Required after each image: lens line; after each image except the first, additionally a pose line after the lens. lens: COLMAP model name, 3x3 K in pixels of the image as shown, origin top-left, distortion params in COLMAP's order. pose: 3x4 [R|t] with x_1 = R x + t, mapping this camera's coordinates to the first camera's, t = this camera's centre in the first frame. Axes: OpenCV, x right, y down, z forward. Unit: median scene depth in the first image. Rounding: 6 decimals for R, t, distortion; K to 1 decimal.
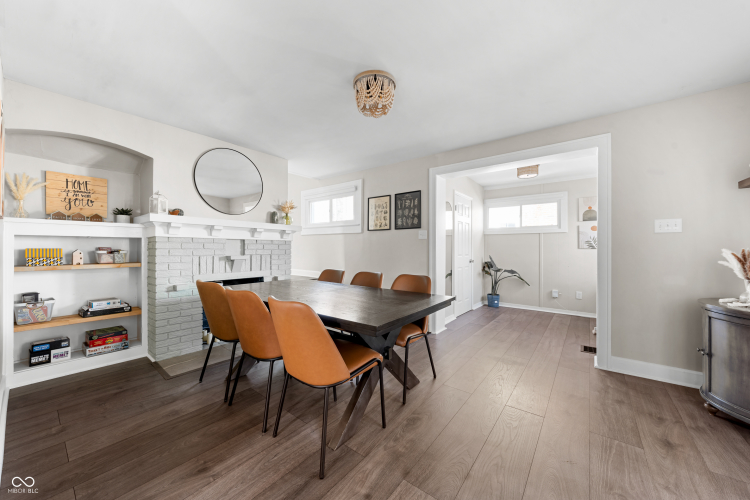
lens RADIAL K [[283.4, 0, 375.7], [0, 283.4, 248.1], [0, 0, 1]] dist [-0.001706, 0.000735]
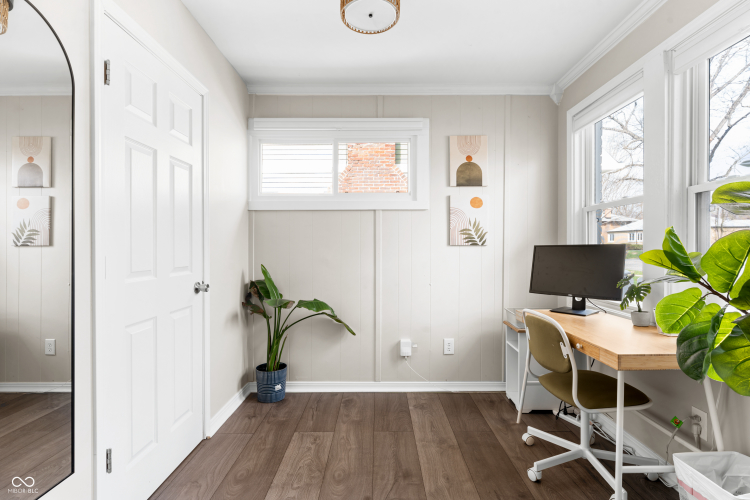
lens RADIAL K [[350.7, 0, 374.4], [0, 350.7, 242.7], [0, 0, 1]] dist [-0.001038, -0.000057]
pose [[0.797601, 0.000192, 0.603186, 0.401075], [0.002849, 0.999988, -0.004085, -0.001646], [-0.603179, 0.004977, 0.797590, 0.897873]]
